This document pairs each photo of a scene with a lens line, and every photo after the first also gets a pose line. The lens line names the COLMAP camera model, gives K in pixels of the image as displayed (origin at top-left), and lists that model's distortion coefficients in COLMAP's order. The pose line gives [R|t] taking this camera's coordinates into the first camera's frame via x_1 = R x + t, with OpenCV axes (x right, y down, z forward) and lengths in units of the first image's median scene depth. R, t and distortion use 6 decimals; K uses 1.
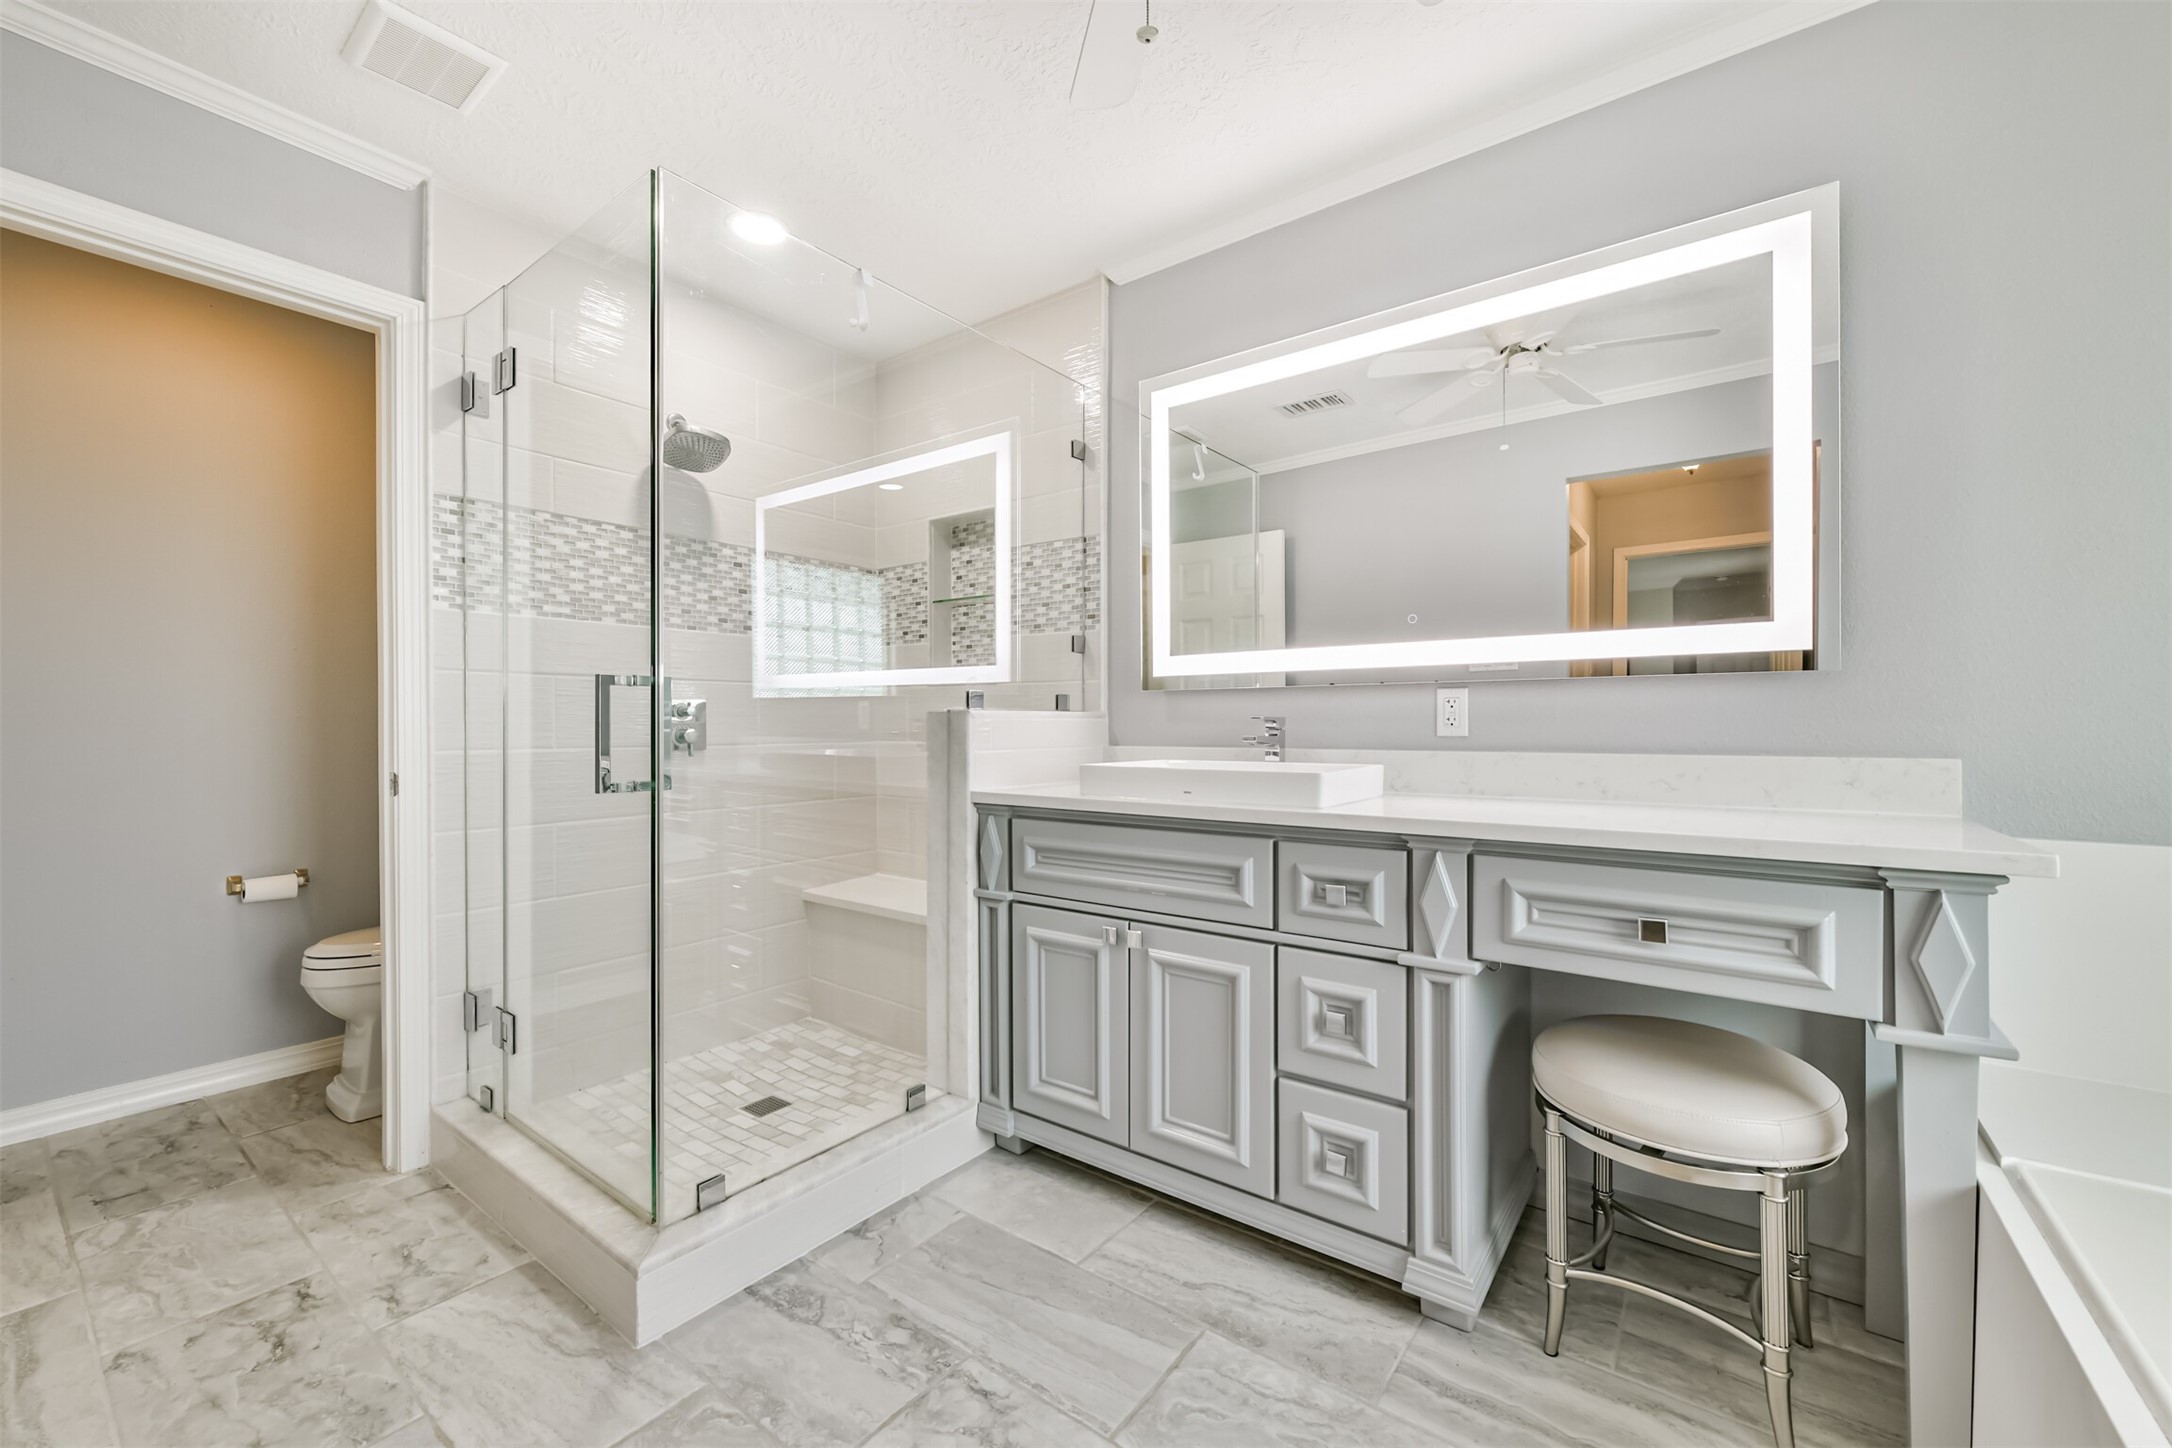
lens RADIAL K [[845.6, 0, 1087.5], [0, 845.6, 728.9], [0, 0, 1]] dist [-0.002720, -0.001824]
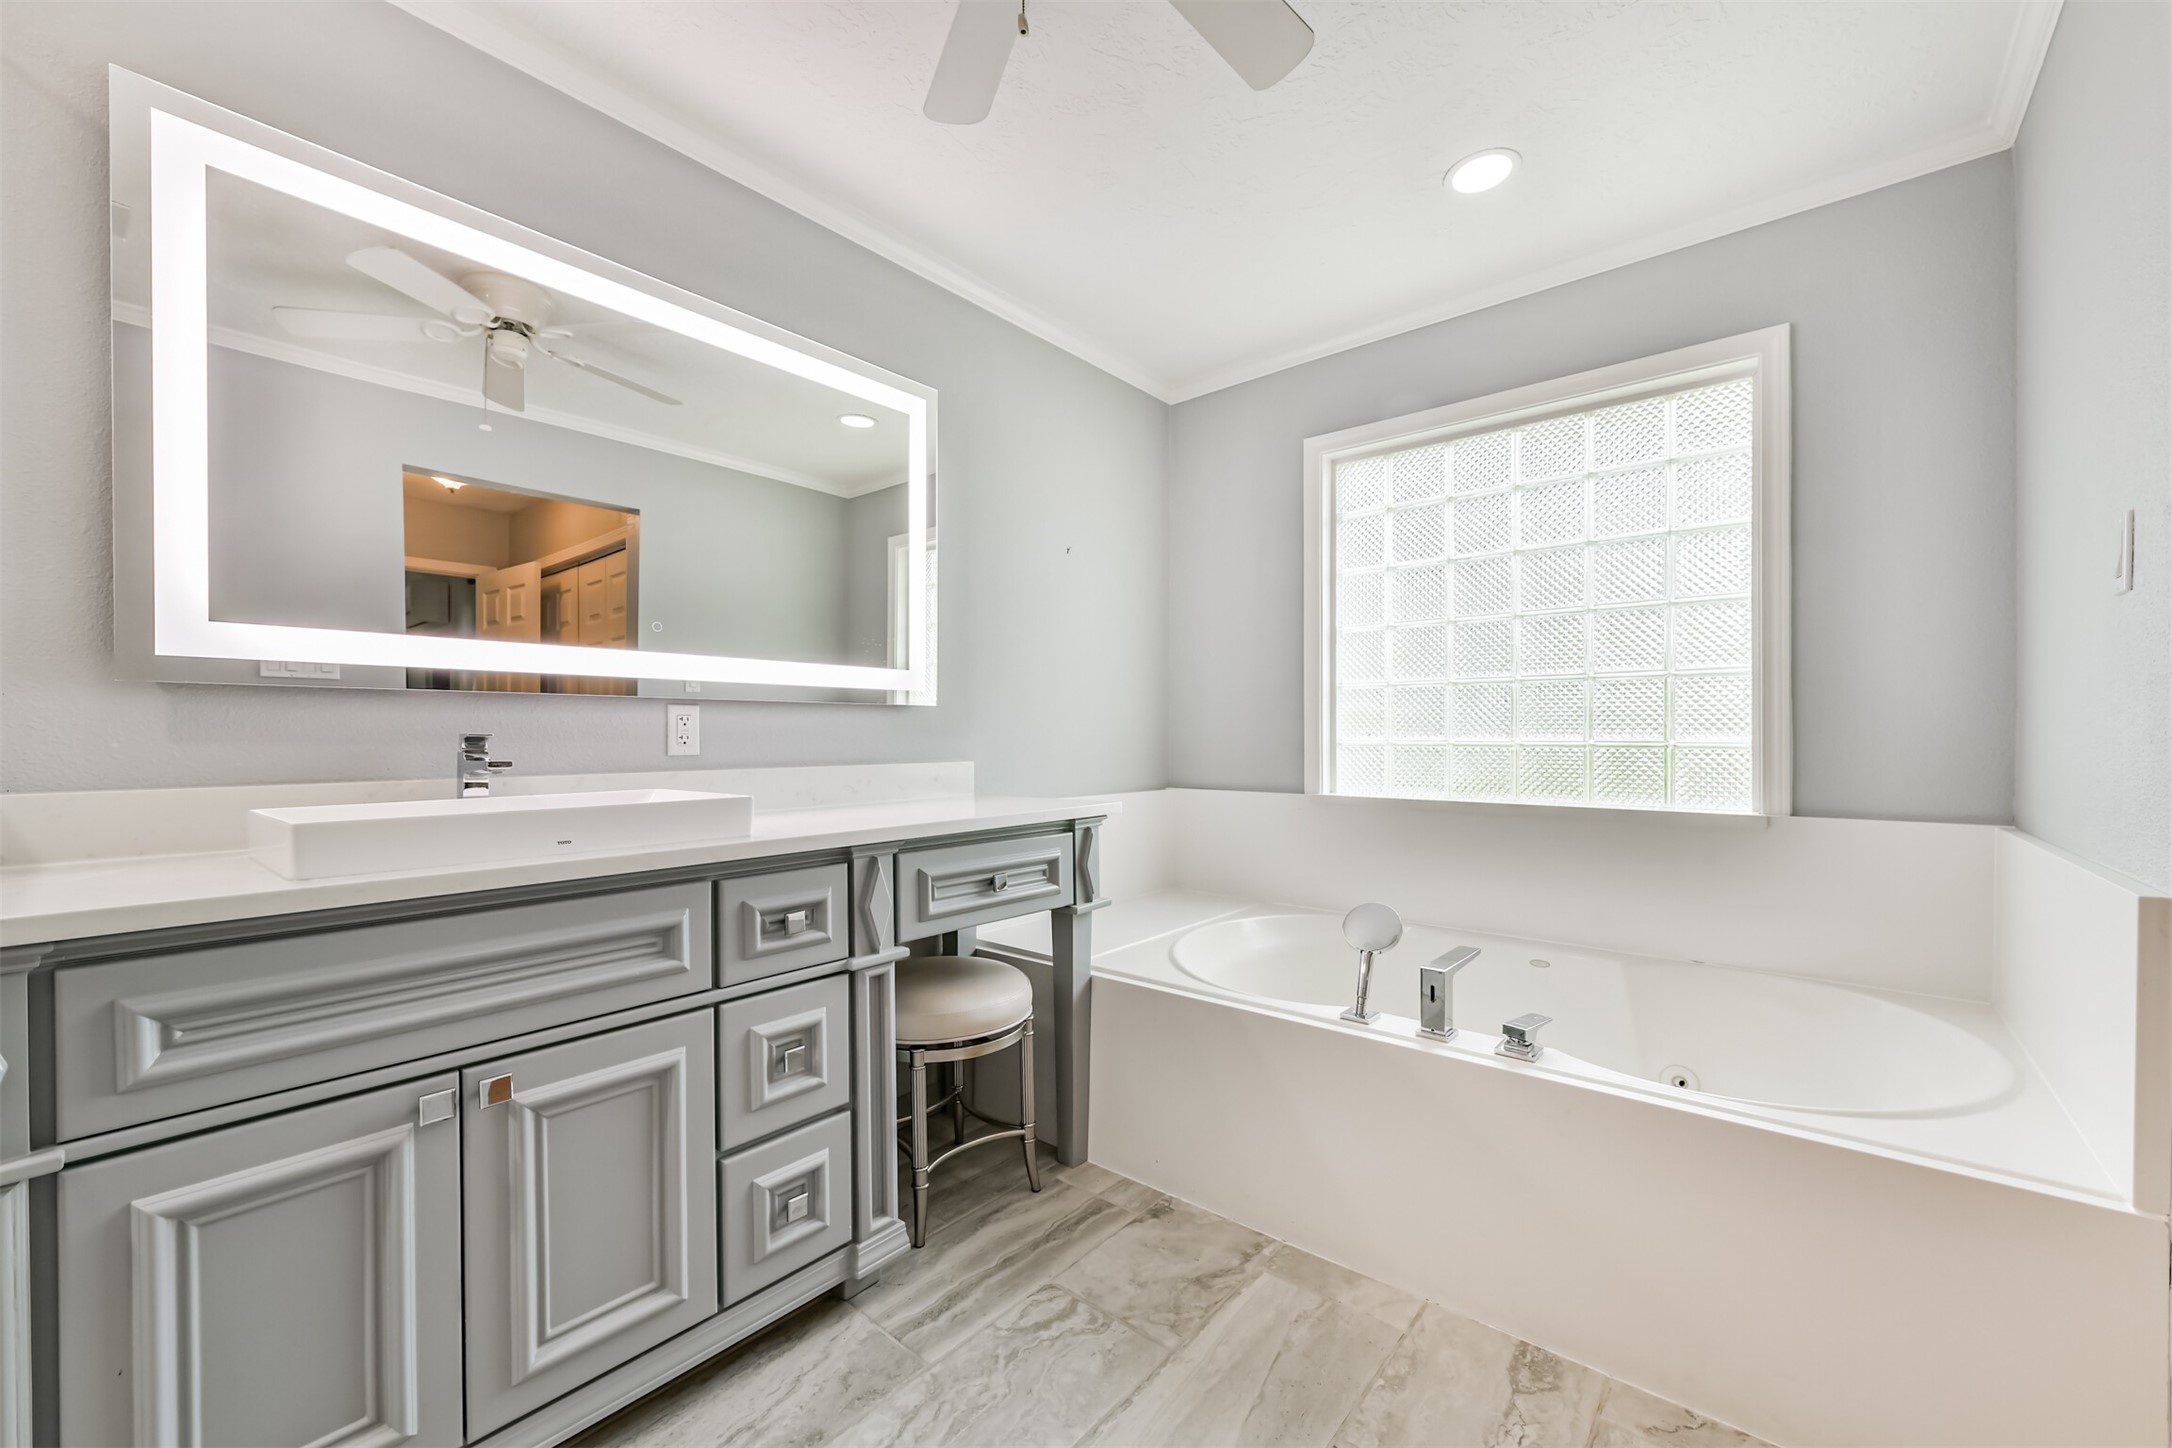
lens RADIAL K [[845.6, 0, 1081.9], [0, 845.6, 741.3], [0, 0, 1]] dist [-0.002720, -0.001824]
pose [[0.066939, -0.003274, 0.997752, -0.644387], [0.012599, 0.999918, 0.002436, -0.005161], [-0.997677, 0.012408, 0.066975, 0.632807]]
